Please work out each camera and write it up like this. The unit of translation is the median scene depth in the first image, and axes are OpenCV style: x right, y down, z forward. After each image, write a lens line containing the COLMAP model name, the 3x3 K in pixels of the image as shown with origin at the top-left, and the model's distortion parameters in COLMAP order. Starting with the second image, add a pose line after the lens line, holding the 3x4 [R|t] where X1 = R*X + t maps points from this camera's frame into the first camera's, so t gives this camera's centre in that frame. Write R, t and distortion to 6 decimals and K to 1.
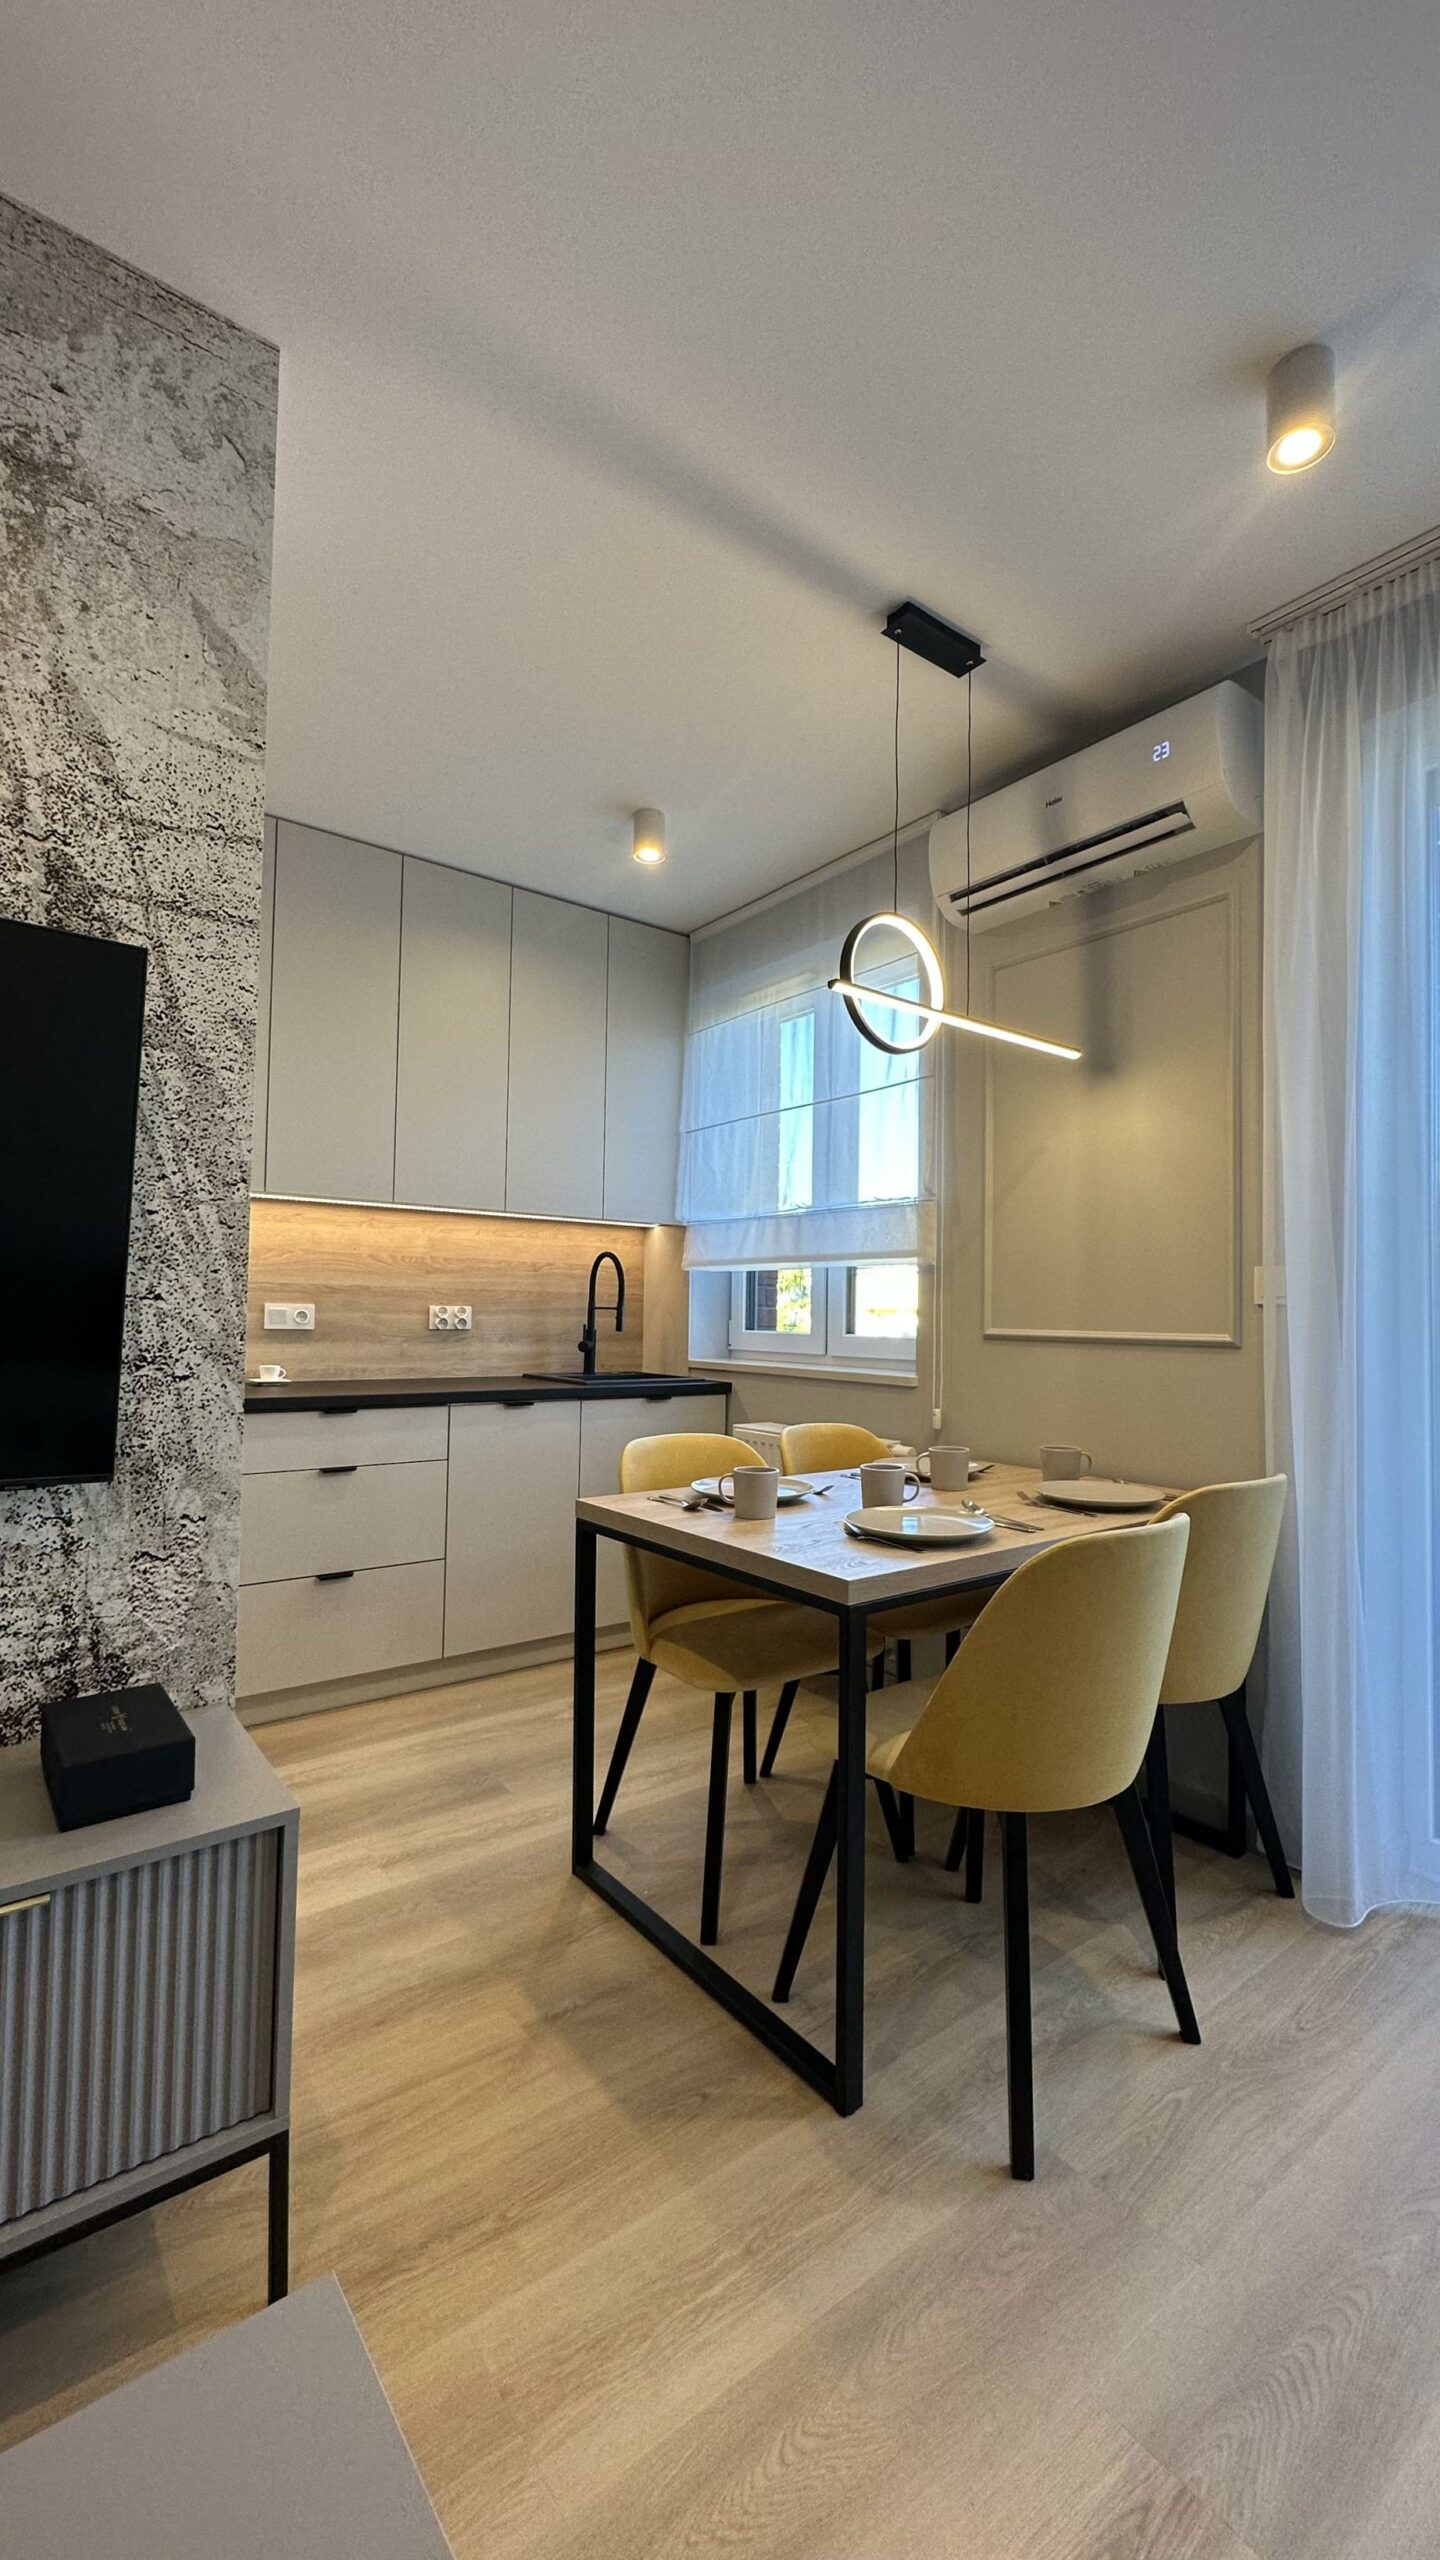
lens RADIAL K [[1026.7, 0, 724.4], [0, 1026.7, 1279.6], [0, 0, 1]] dist [-0.007173, 0.002515]
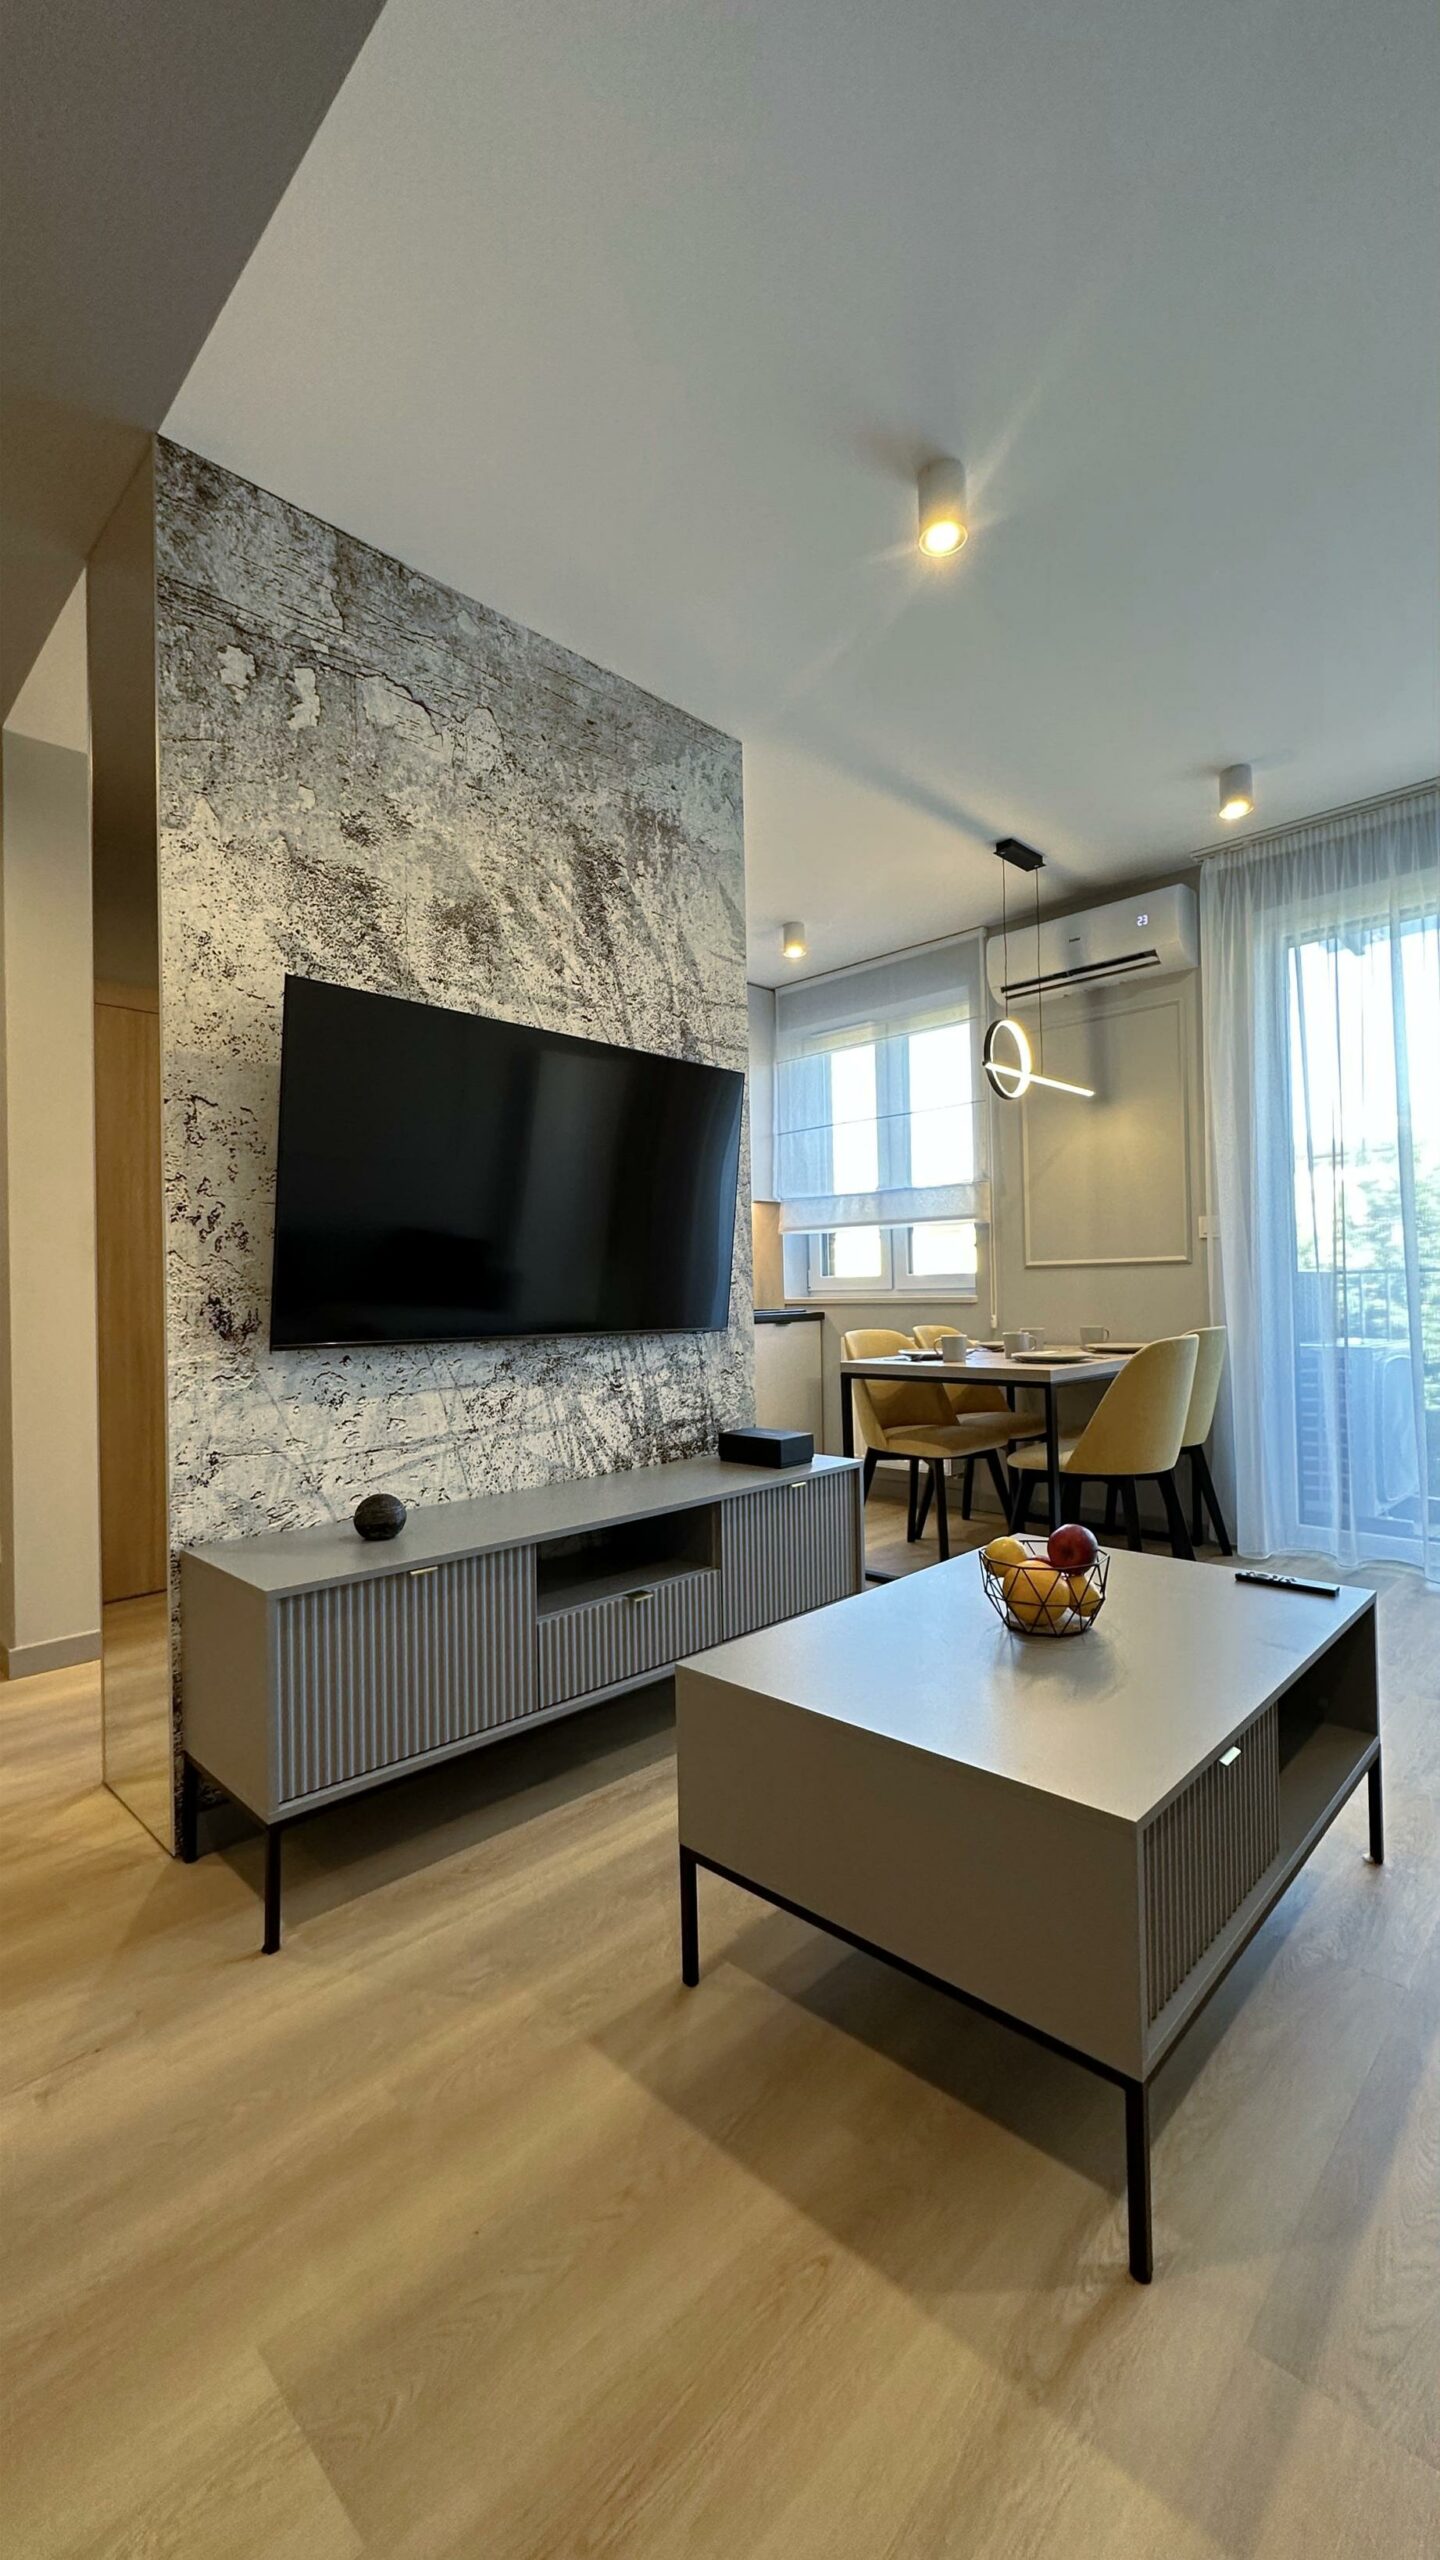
lens RADIAL K [[1026.7, 0, 724.7], [0, 1026.7, 1280.2], [0, 0, 1]] dist [-0.007173, 0.002515]
pose [[0.989588, -0.034867, 0.139643, -0.499388], [0.031485, 0.999157, 0.026353, 0.022776], [-0.140444, -0.021682, 0.989851, -0.586461]]
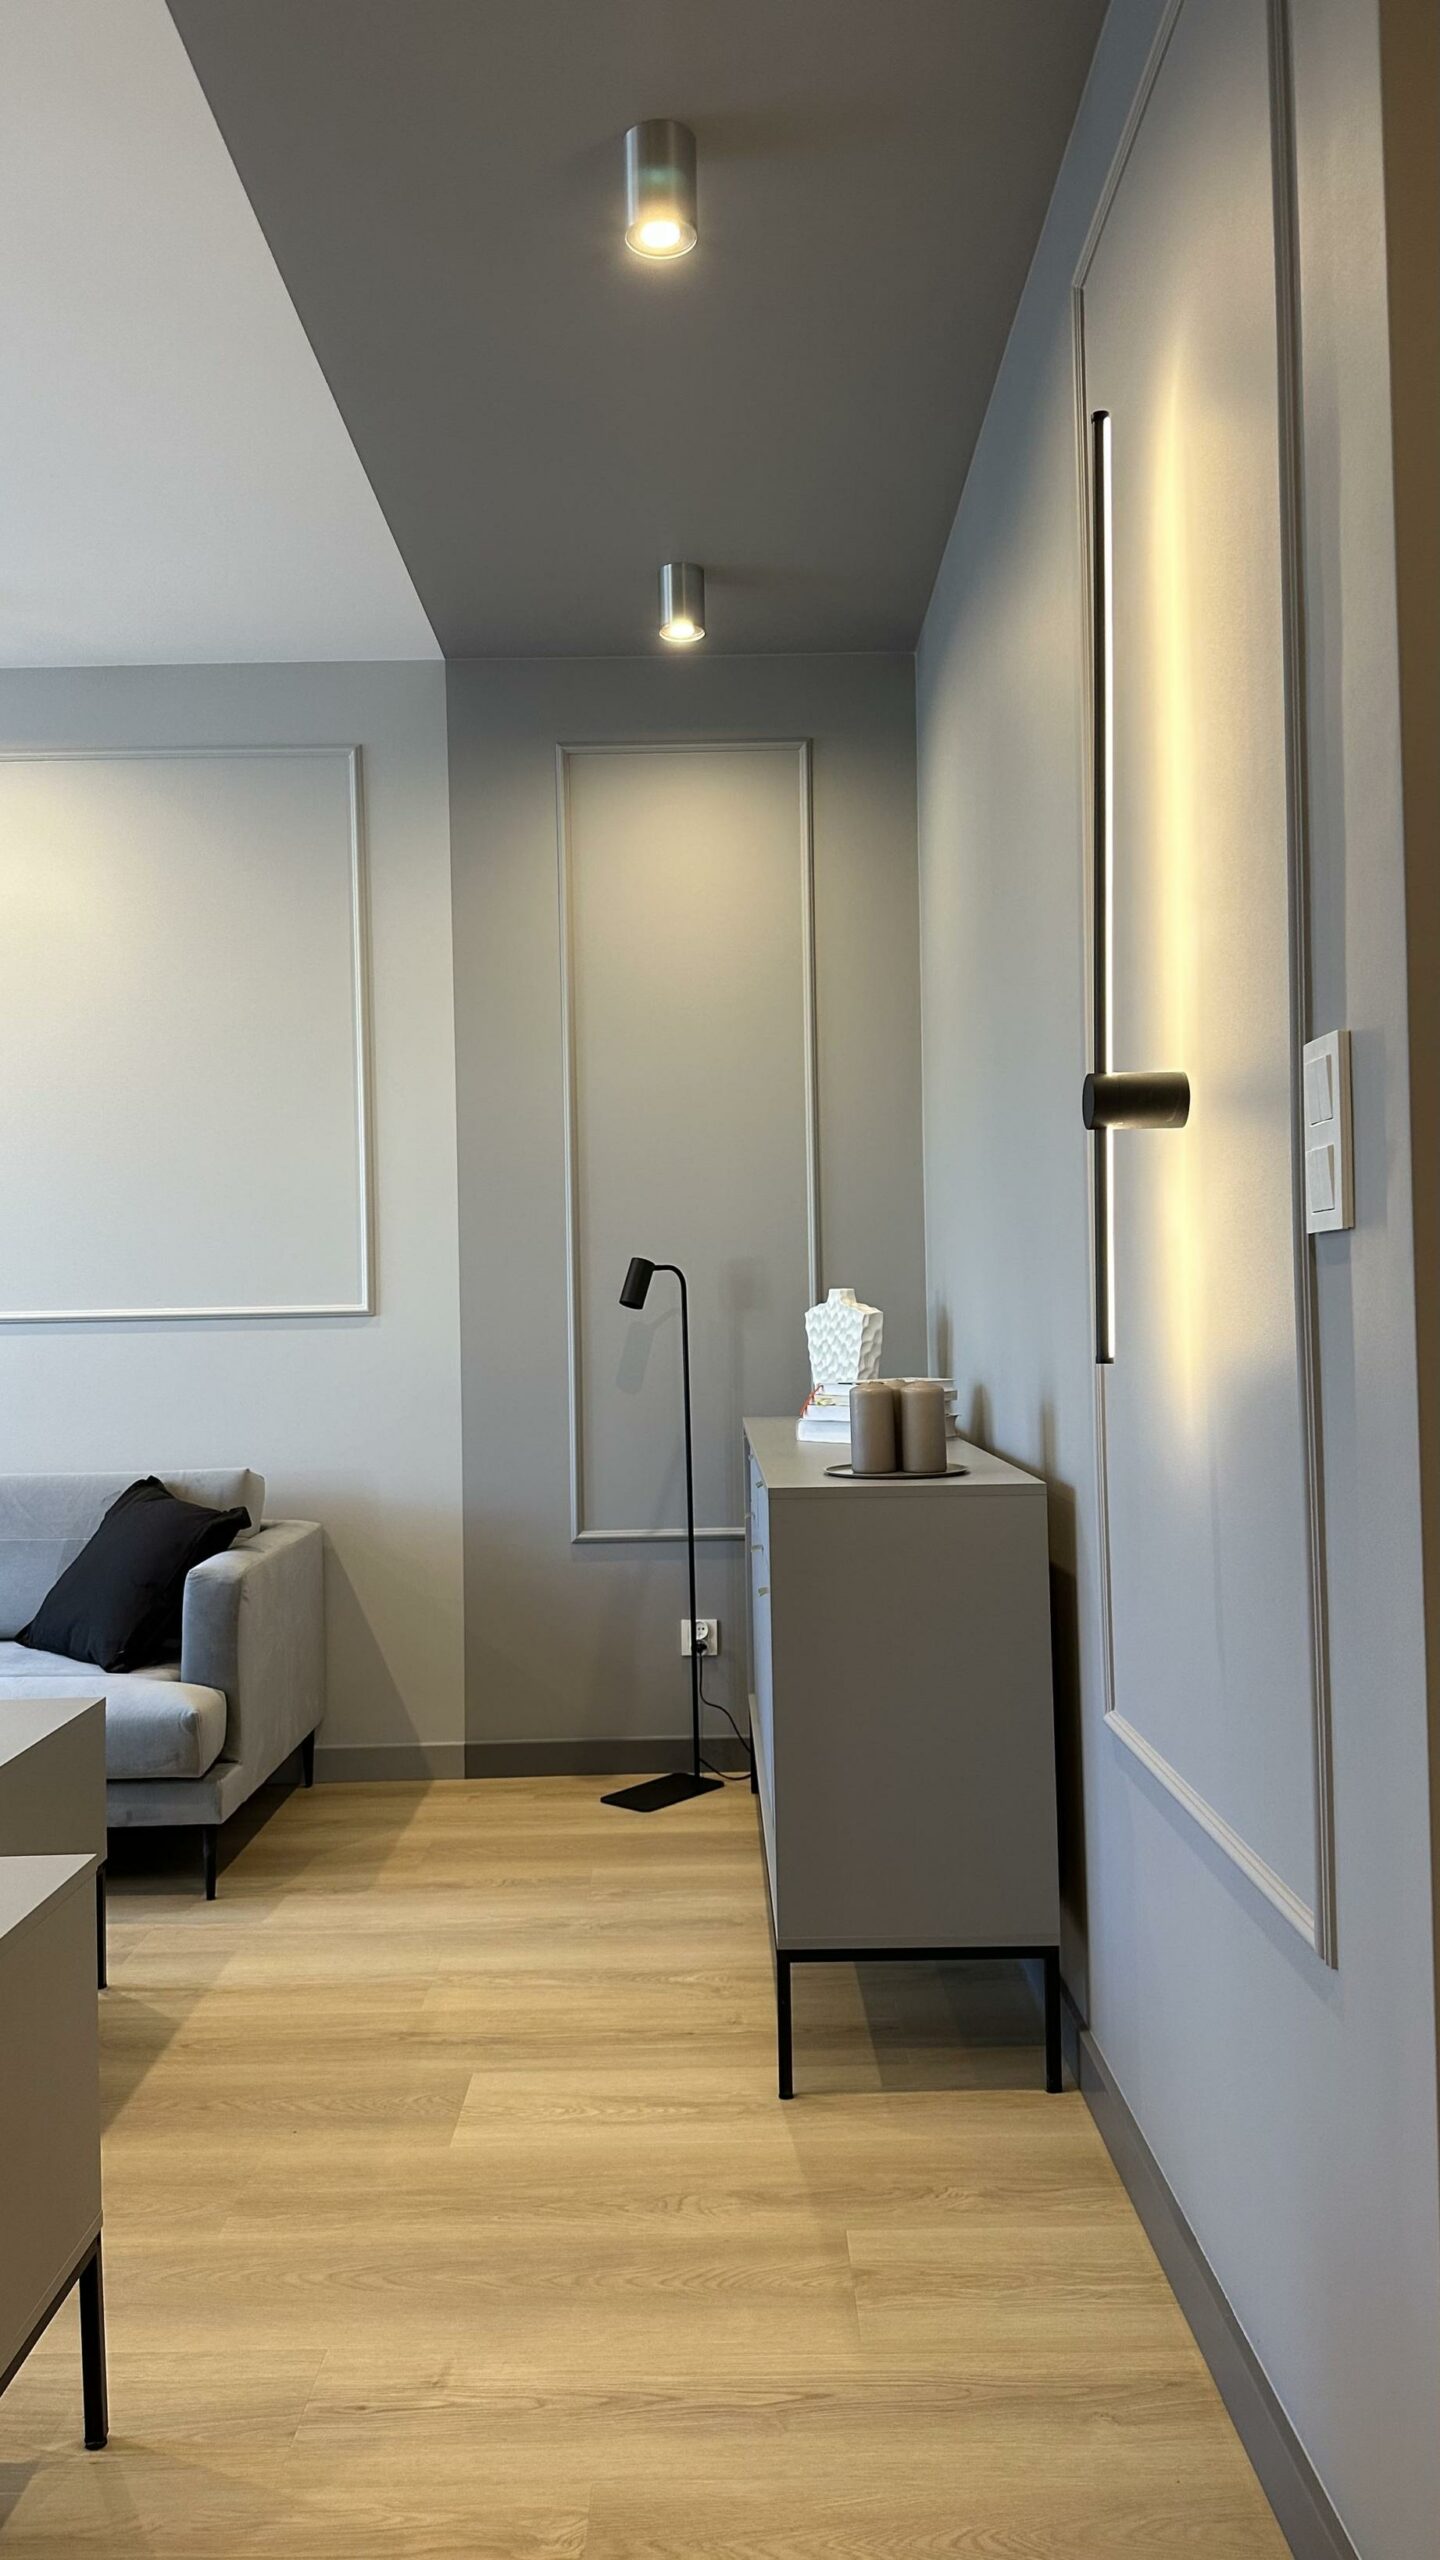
lens RADIAL K [[1812.1, 0, 712.3], [0, 1812.1, 1262.8], [0, 0, 1]] dist [0.038477, -0.042723]
pose [[-0.793052, 0.013392, 0.609006, -1.363845], [-0.013042, 0.999156, -0.038955, 0.014517], [-0.609014, -0.038836, -0.792208, 0.549980]]
